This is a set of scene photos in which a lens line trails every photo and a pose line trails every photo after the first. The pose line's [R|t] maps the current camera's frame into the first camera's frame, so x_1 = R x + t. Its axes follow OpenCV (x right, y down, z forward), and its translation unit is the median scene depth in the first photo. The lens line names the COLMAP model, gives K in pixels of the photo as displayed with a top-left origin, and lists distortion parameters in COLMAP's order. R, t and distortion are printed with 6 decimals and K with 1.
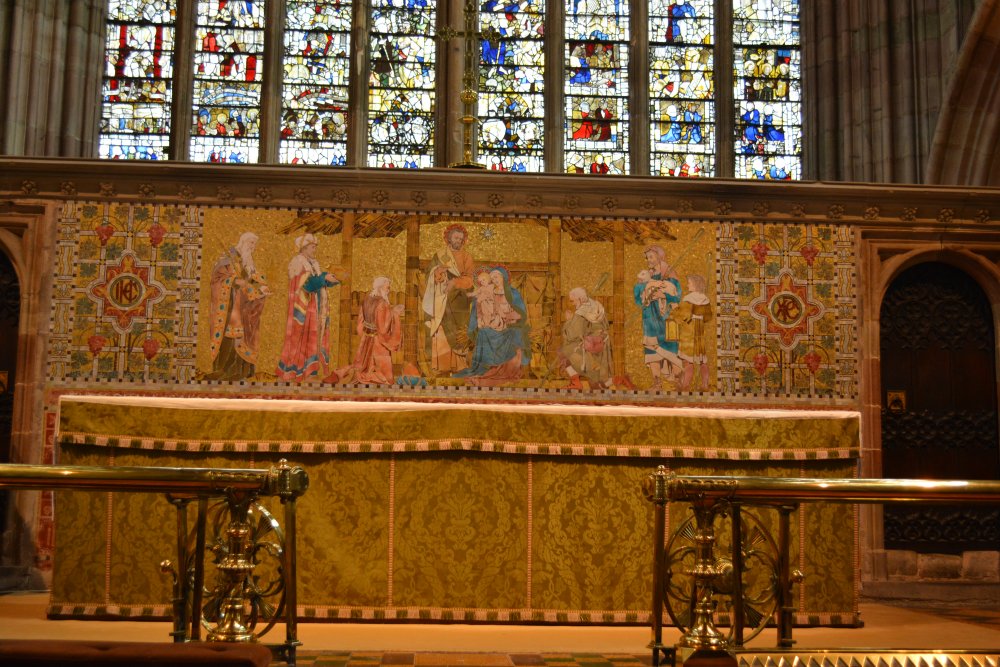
lens RADIAL K [[1245.2, 0, 499.9], [0, 1245.2, 334.4], [0, 0, 1]] dist [-0.013805, 0.000000]
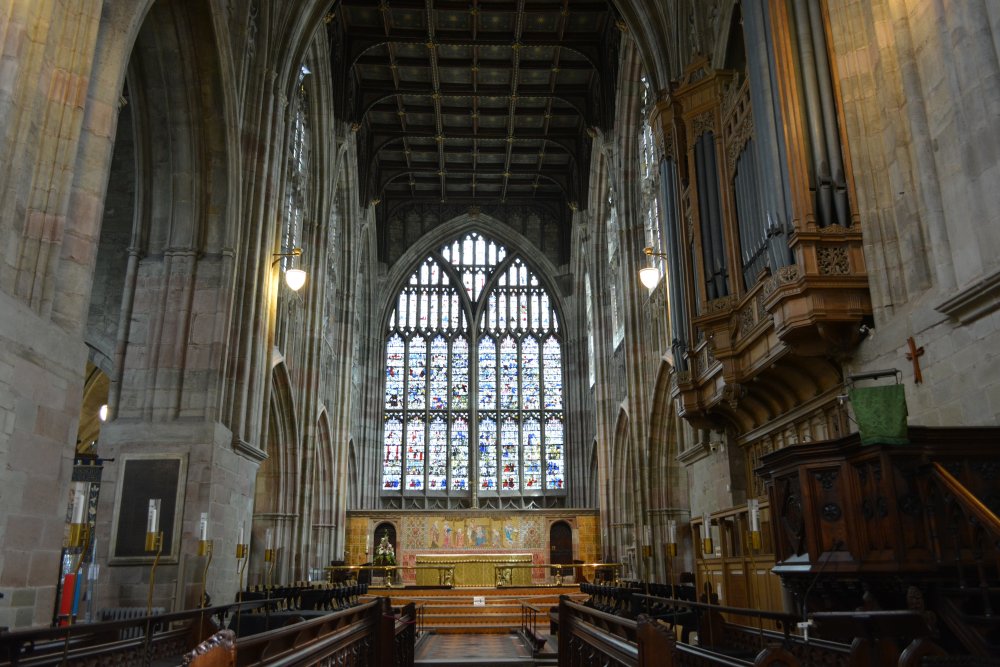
lens RADIAL K [[785.7, 0, 501.3], [0, 785.7, 334.9], [0, 0, 1]] dist [-0.012254, -0.002769]
pose [[0.999531, -0.029457, -0.008417, 0.083868], [0.027801, 0.987560, -0.154762, -0.200396], [0.012872, 0.154456, 0.987916, -1.490696]]
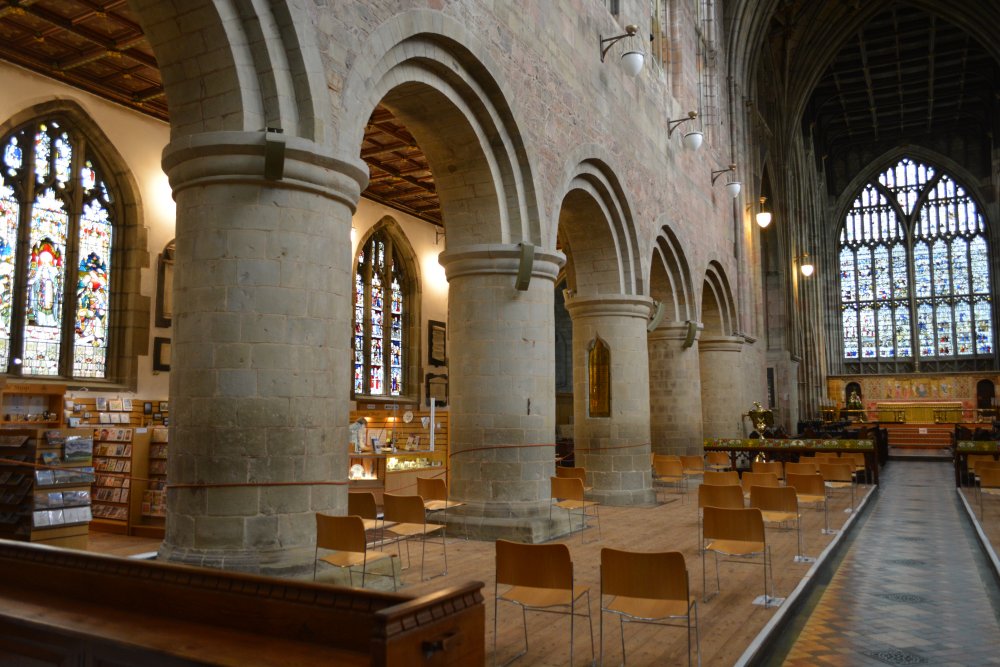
lens RADIAL K [[785.7, 0, 495.6], [0, 785.7, 334.3], [0, 0, 1]] dist [-0.012254, -0.002769]
pose [[0.853558, -0.071002, -0.516137, 0.164116], [0.088499, 0.996033, 0.009335, -0.389775], [0.513426, -0.053646, 0.856455, -2.810297]]
